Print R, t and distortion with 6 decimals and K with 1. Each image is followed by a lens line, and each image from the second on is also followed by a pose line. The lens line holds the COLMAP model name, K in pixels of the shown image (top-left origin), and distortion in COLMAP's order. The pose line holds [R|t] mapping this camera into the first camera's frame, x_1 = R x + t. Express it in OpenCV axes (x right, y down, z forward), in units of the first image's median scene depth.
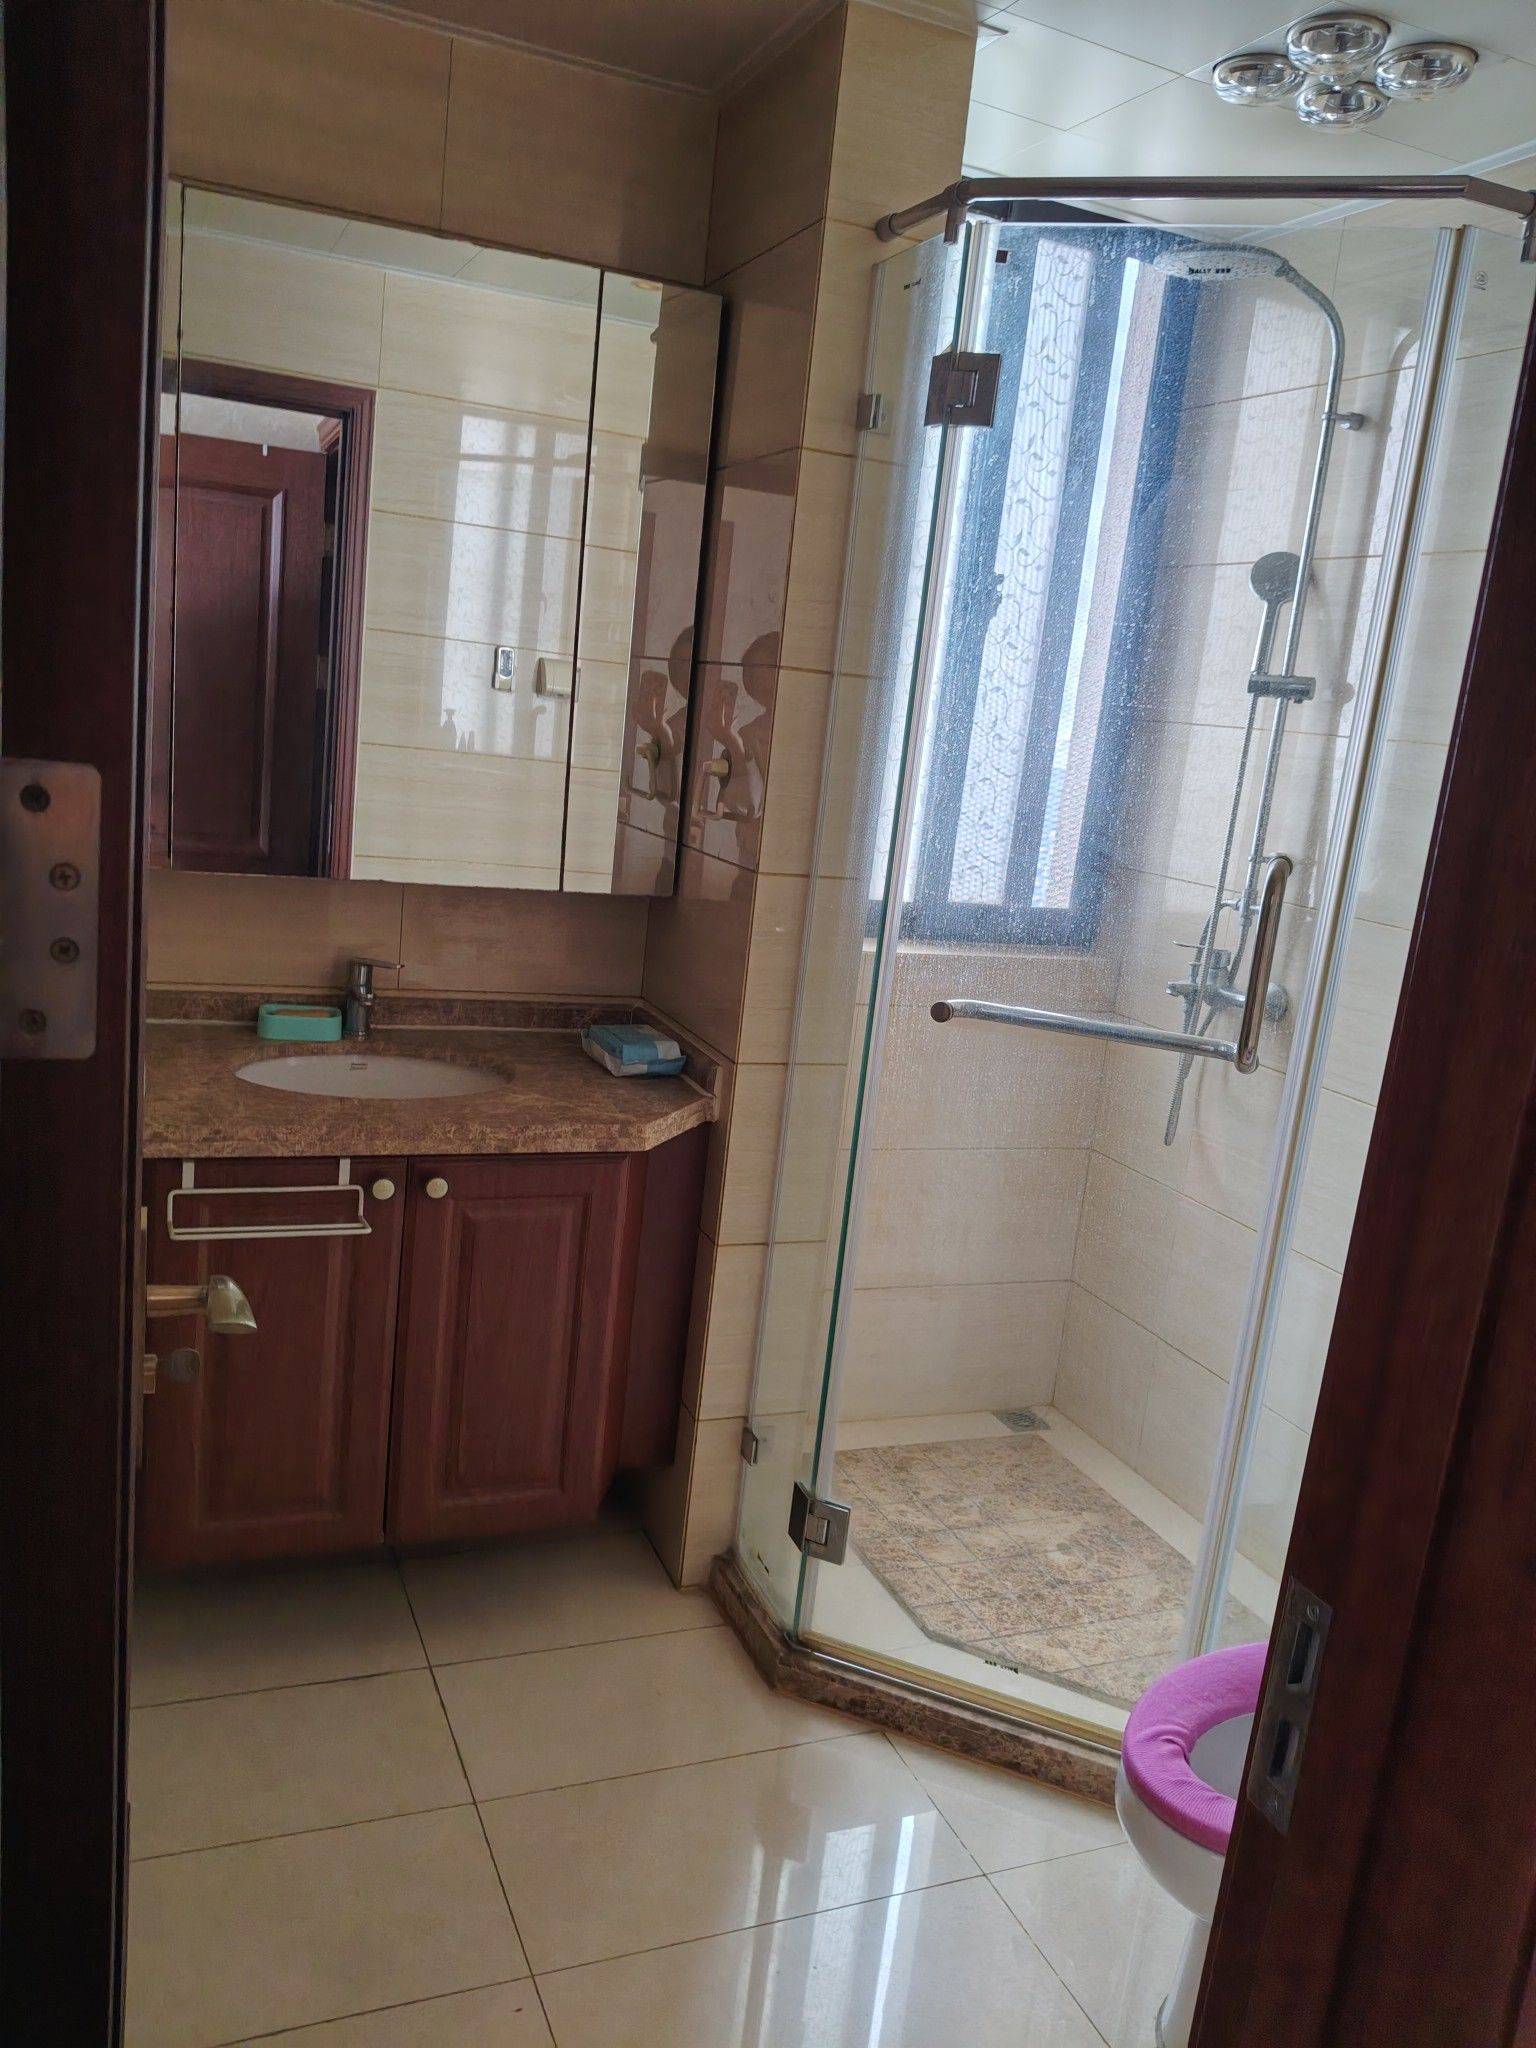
lens RADIAL K [[1563.6, 0, 770.4], [0, 1563.6, 1015.9], [0, 0, 1]] dist [0.090926, -0.173339]
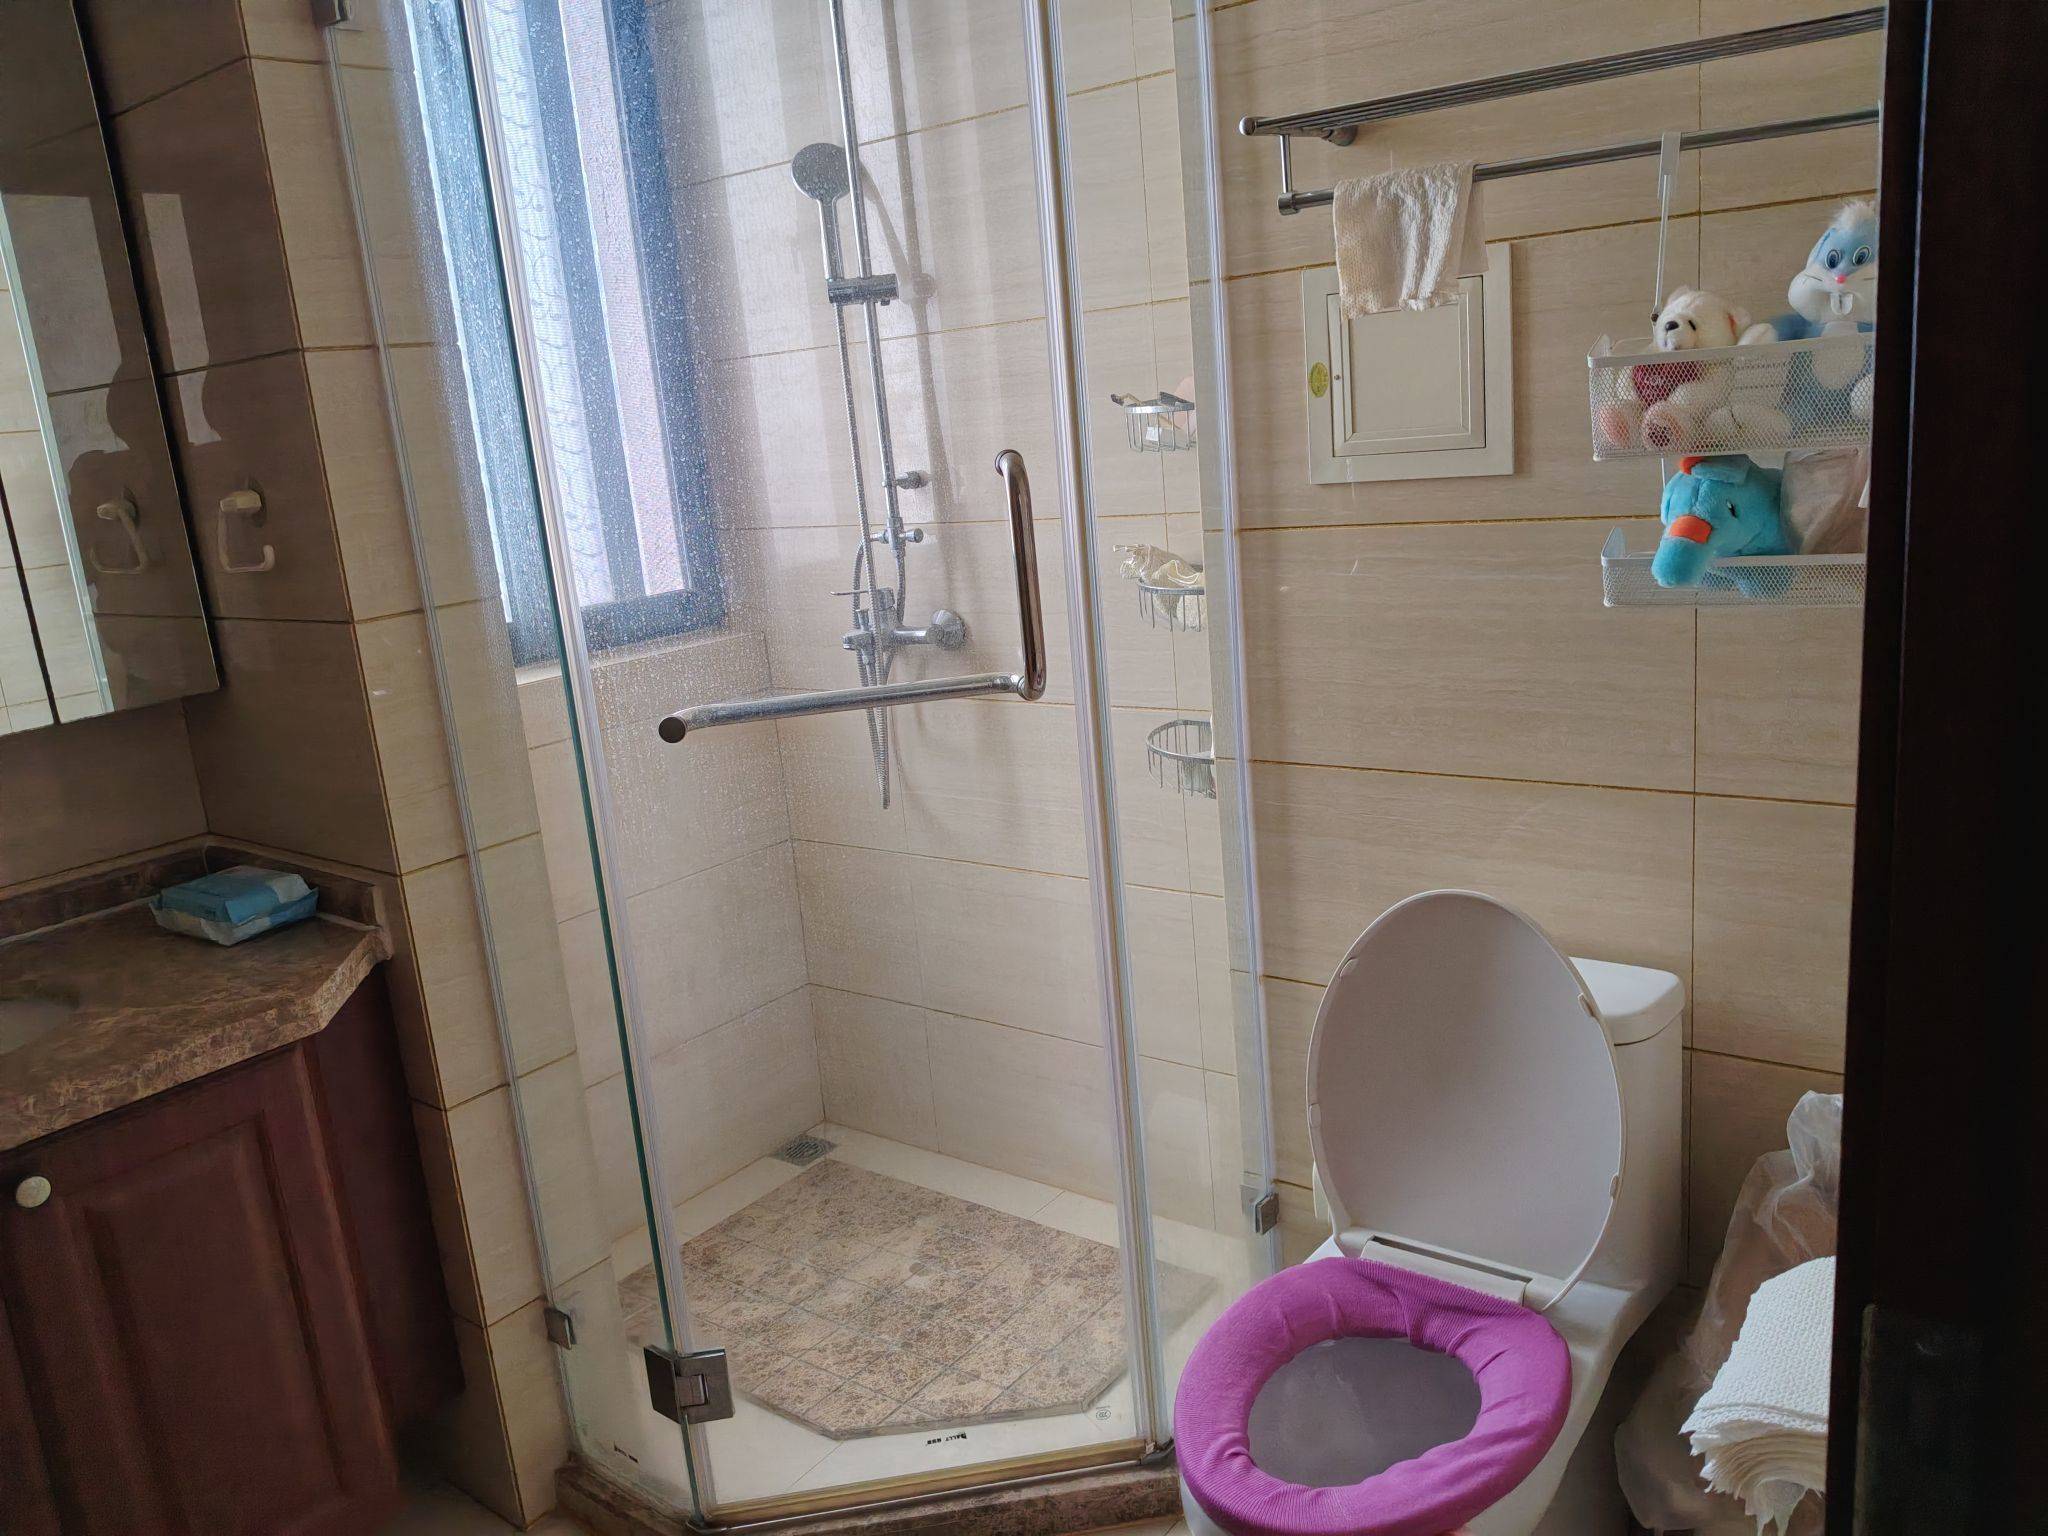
lens RADIAL K [[1563.6, 0, 1025.0], [0, 1563.6, 774.5], [0, 0, 1]] dist [0.090926, -0.173339]
pose [[0.856773, -0.290720, 0.425936, -0.071211], [0.271224, 0.956517, 0.107296, -0.016077], [-0.438608, 0.023596, 0.898369, 0.173270]]
